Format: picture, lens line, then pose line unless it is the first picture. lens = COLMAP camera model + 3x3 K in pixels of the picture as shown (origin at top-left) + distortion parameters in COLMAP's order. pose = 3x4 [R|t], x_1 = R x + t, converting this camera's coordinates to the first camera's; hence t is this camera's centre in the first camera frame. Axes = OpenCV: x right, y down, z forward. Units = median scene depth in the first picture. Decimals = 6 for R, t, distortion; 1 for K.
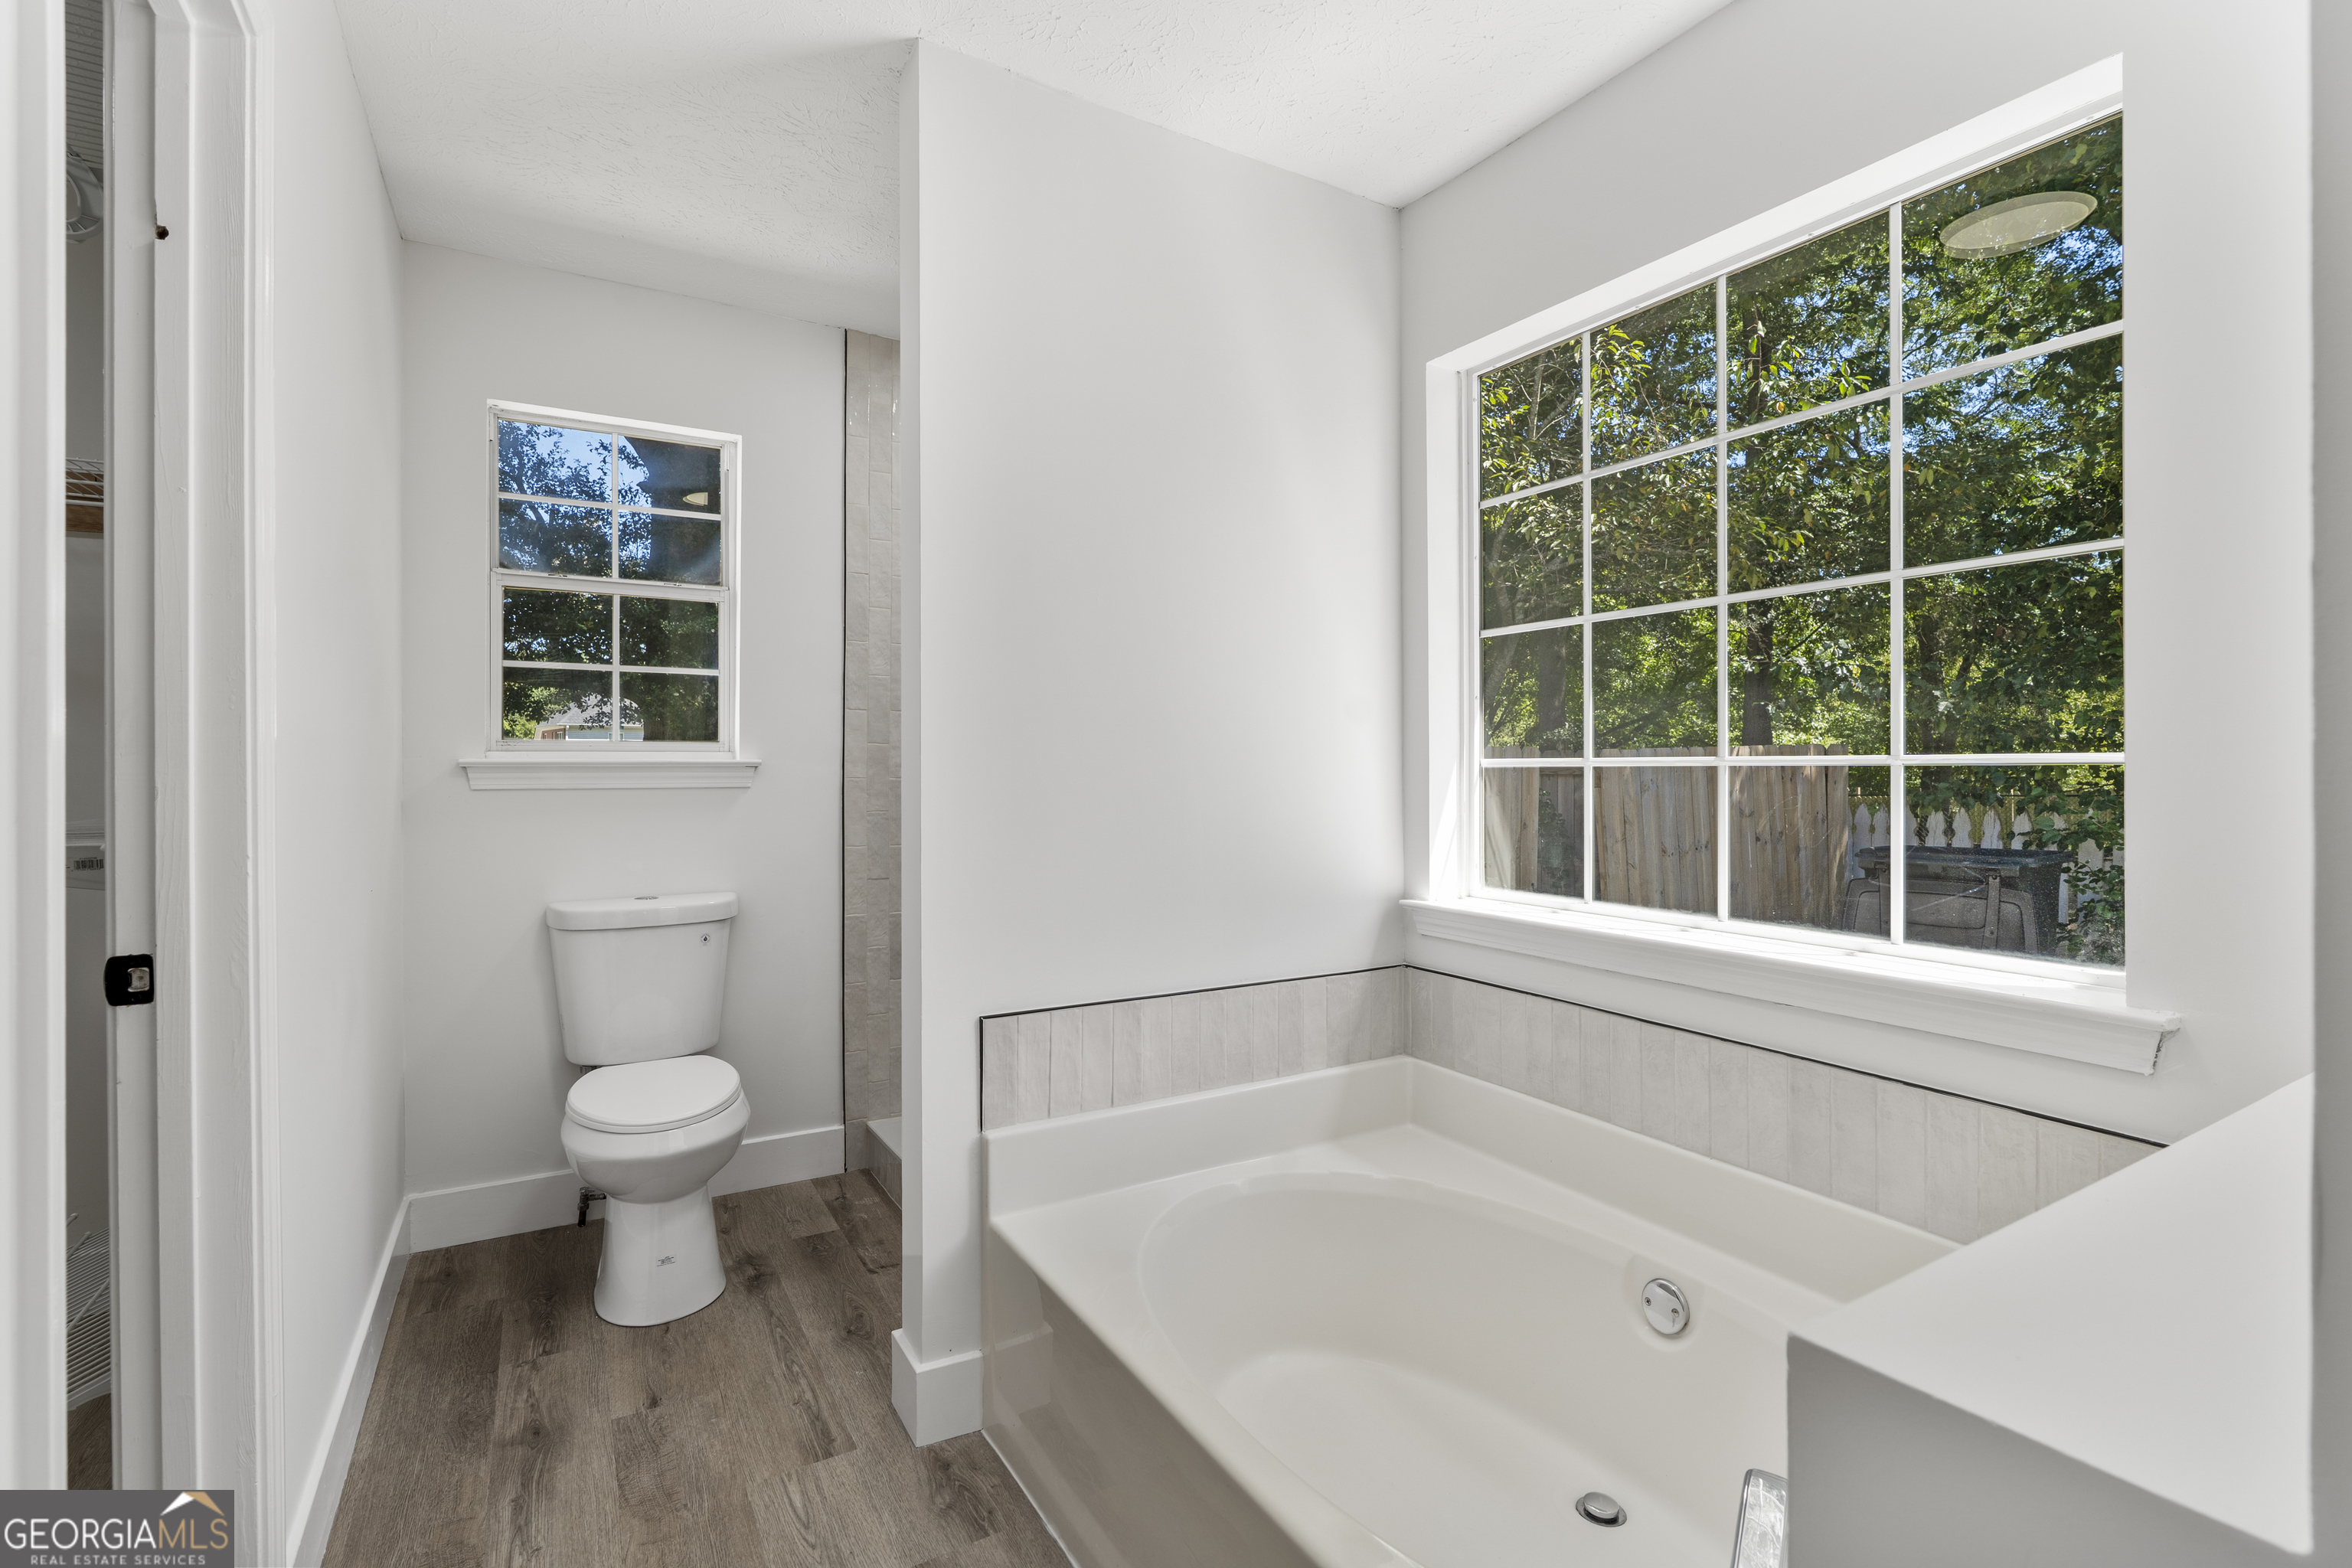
lens RADIAL K [[1065.5, 0, 1169.5], [0, 1065.5, 773.6], [0, 0, 1]] dist [-0.009039, 0.002529]
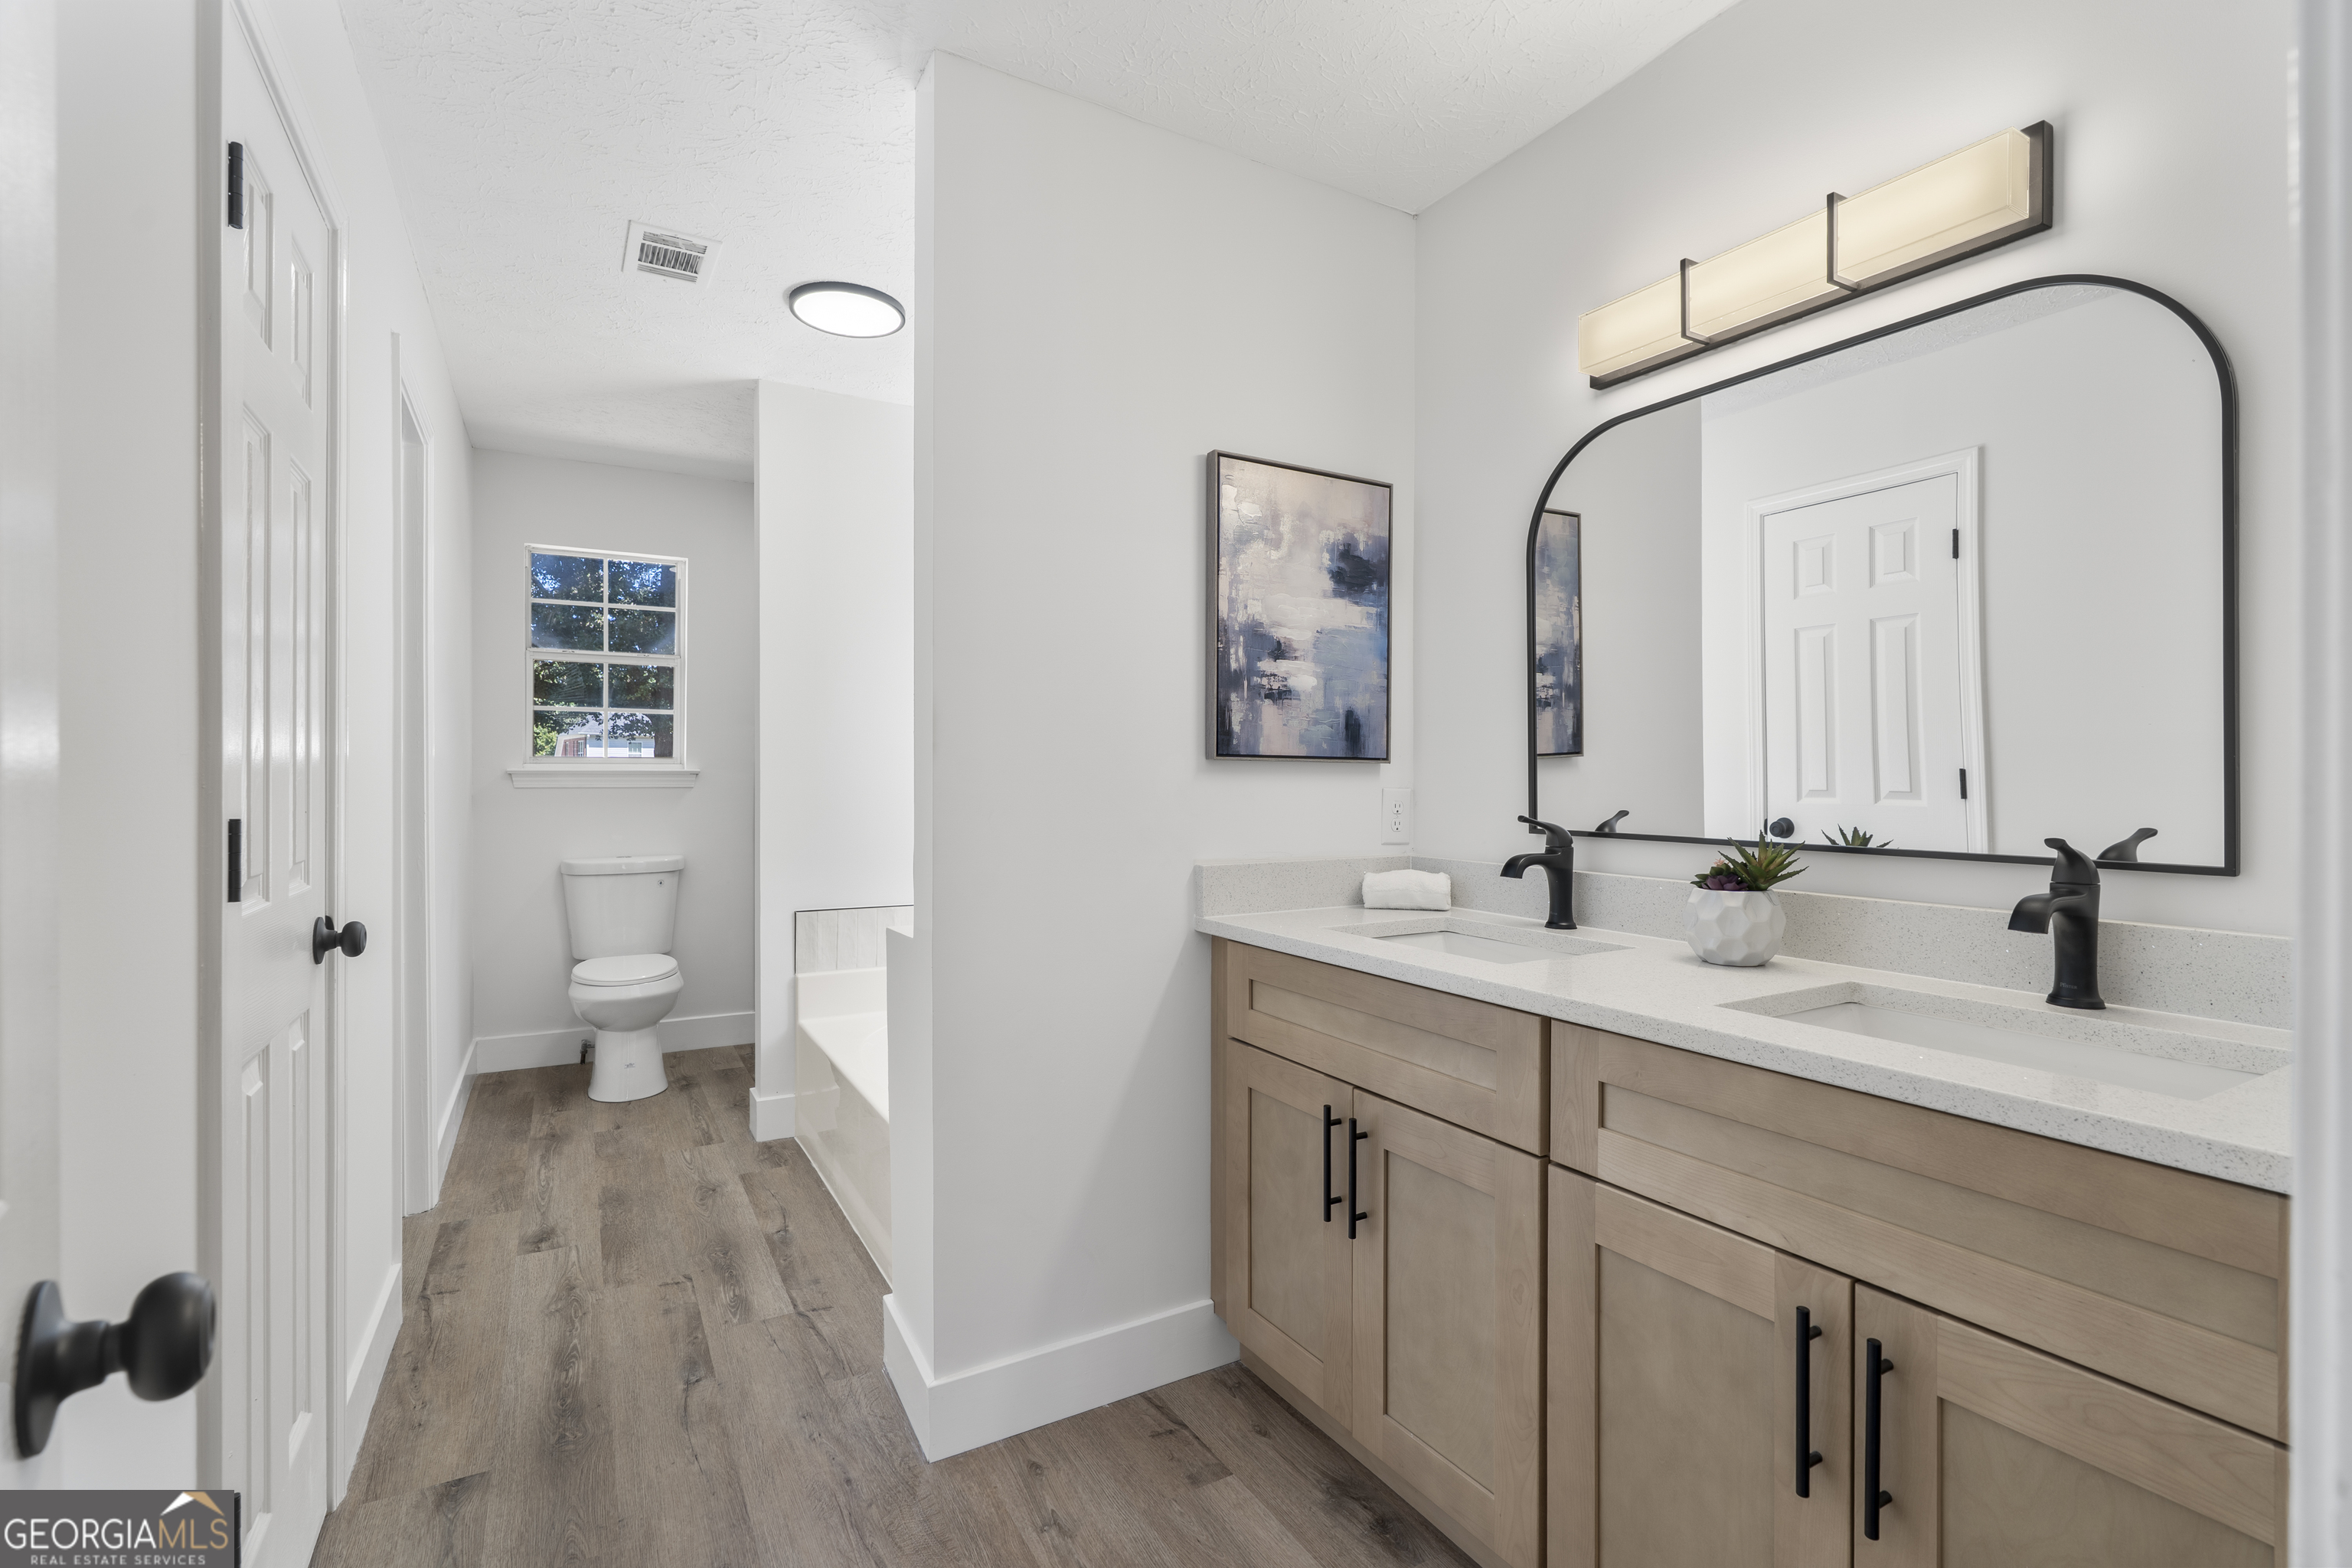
lens RADIAL K [[1065.5, 0, 1169.6], [0, 1065.5, 785.8], [0, 0, 1]] dist [-0.009039, 0.002529]
pose [[0.999870, 0.003791, -0.015672, 0.403117], [-0.003745, 0.999989, 0.002972, 0.005040], [0.015683, -0.002913, 0.999873, -0.665494]]
